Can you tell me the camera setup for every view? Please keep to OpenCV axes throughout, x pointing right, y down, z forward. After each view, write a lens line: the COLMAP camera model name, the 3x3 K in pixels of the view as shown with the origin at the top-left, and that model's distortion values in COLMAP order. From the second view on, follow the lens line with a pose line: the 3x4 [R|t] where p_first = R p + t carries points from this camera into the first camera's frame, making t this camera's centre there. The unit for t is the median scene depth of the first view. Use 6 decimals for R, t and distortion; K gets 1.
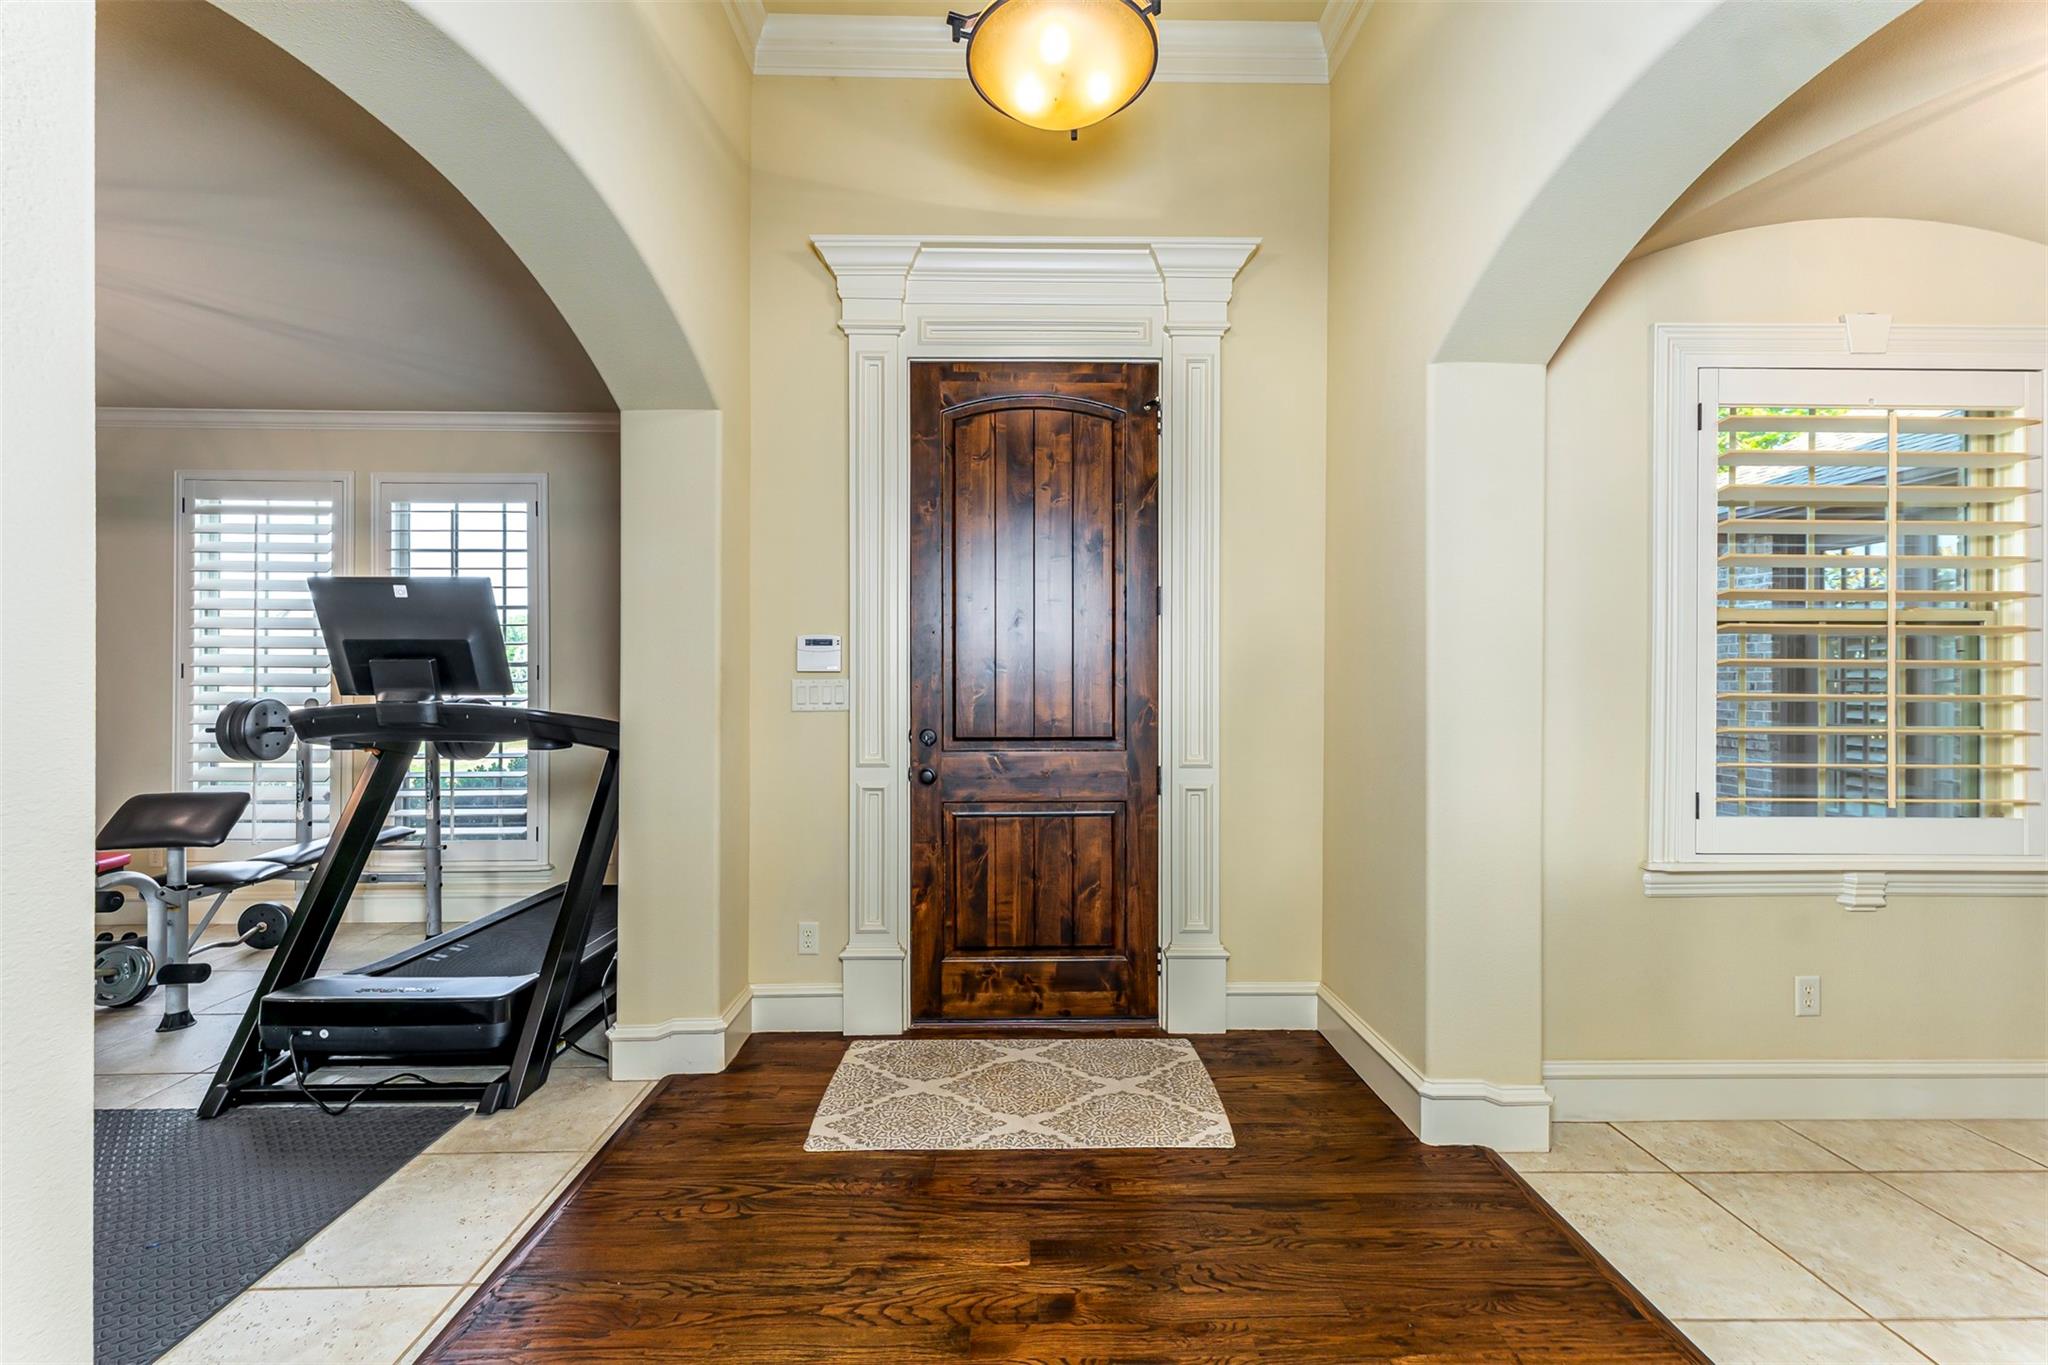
lens RADIAL K [[850.9, 0, 1005.7], [0, 850.9, 680.7], [0, 0, 1]] dist [0.006979, 0.000190]
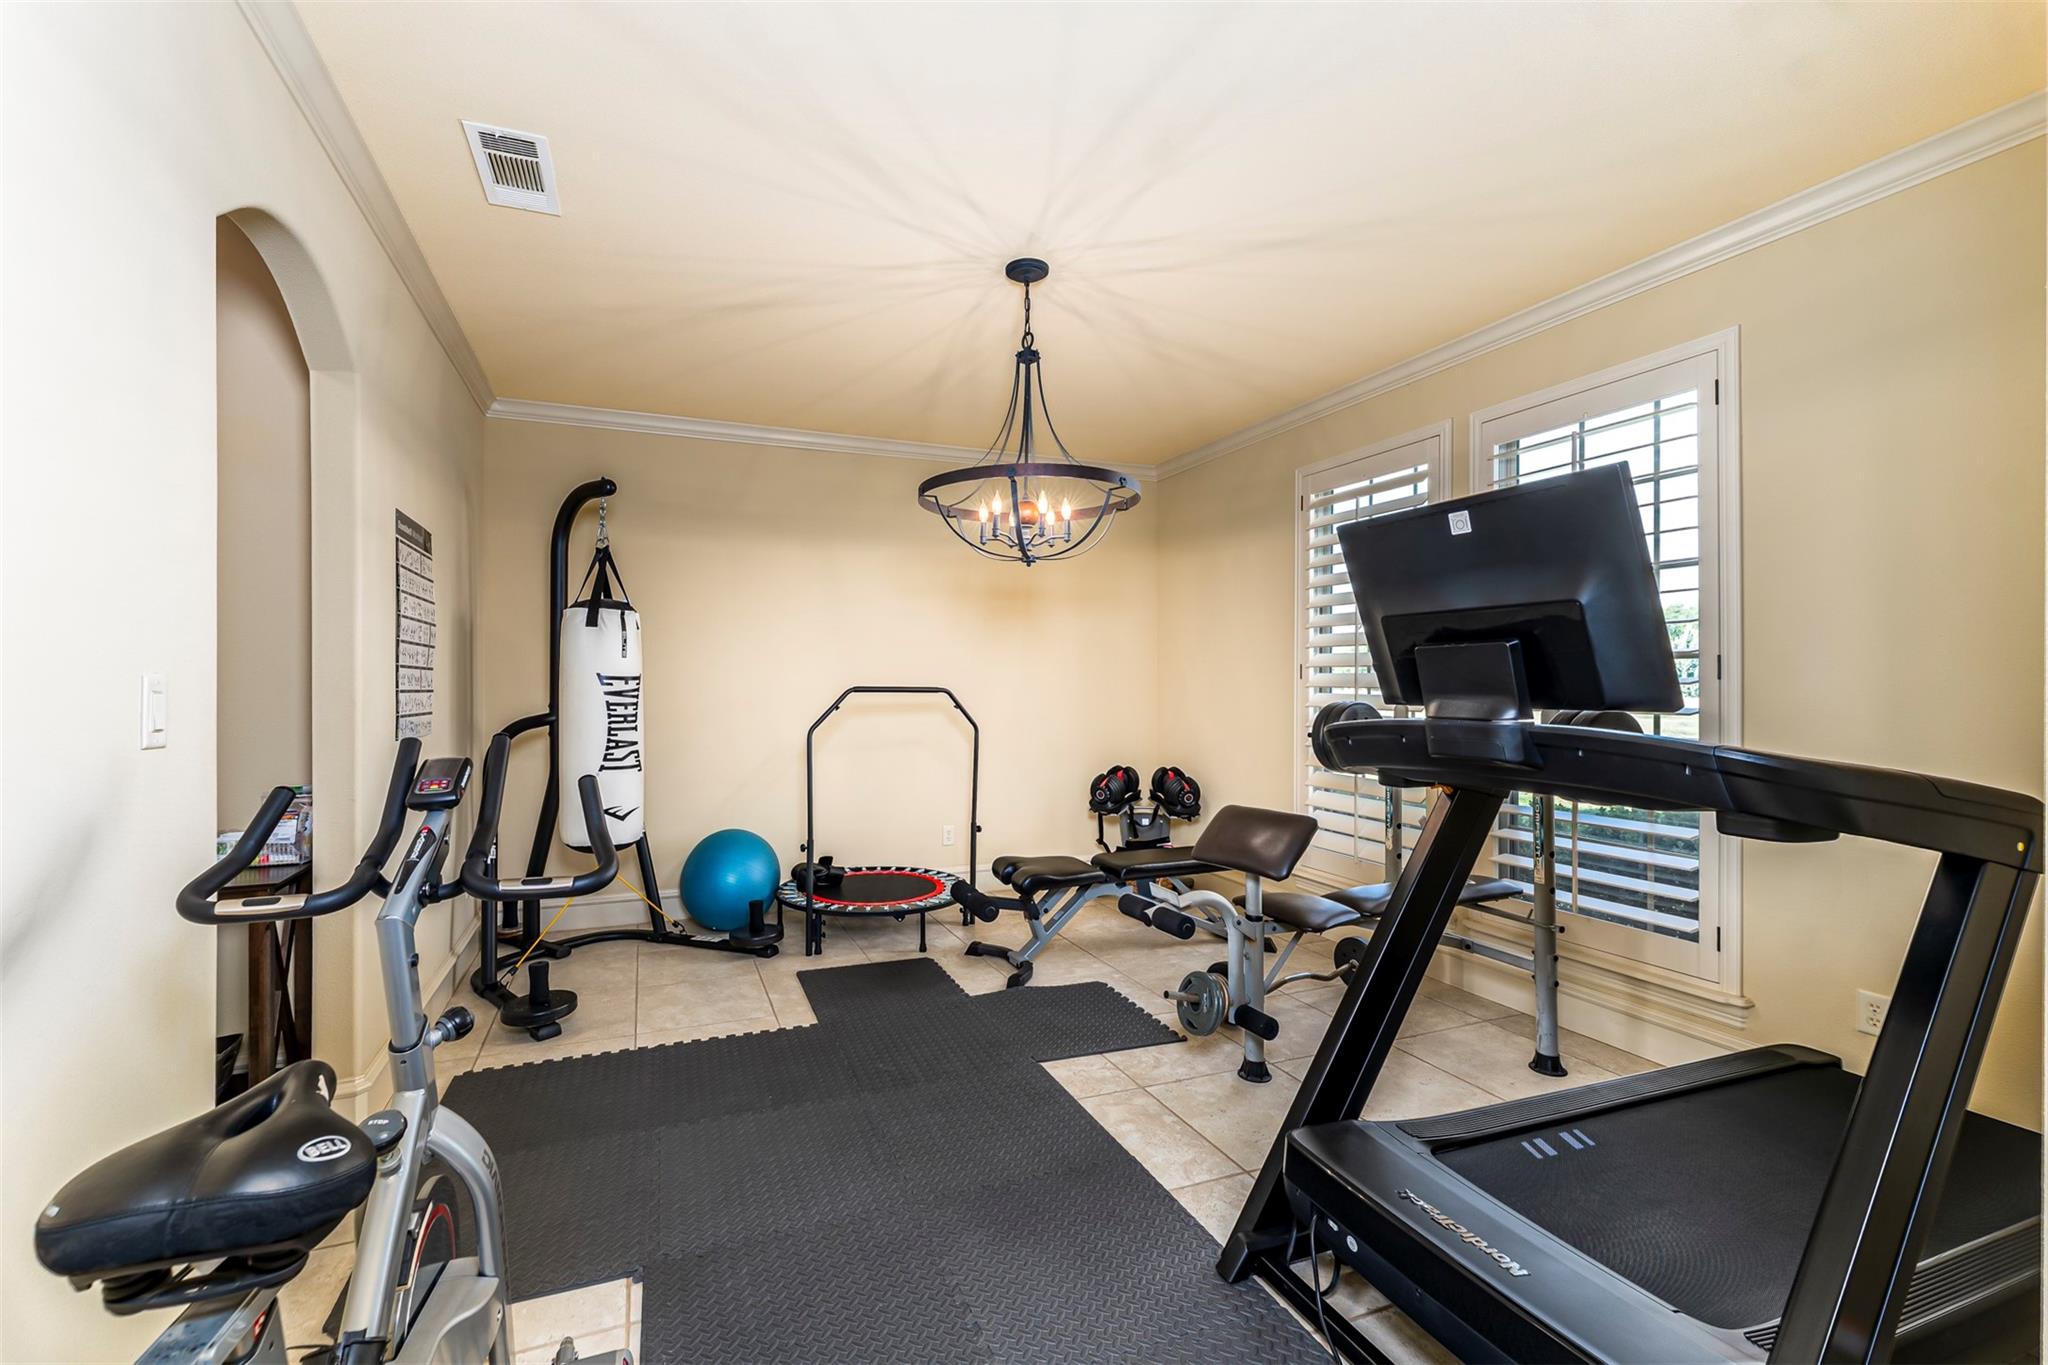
lens RADIAL K [[850.9, 0, 1005.7], [0, 850.9, 680.7], [0, 0, 1]] dist [0.006979, 0.000190]
pose [[0.380539, -0.001094, -0.924764, -0.291411], [0.002679, 0.999996, -0.000080, -0.001346], [0.924761, -0.002447, 0.380540, 0.490245]]
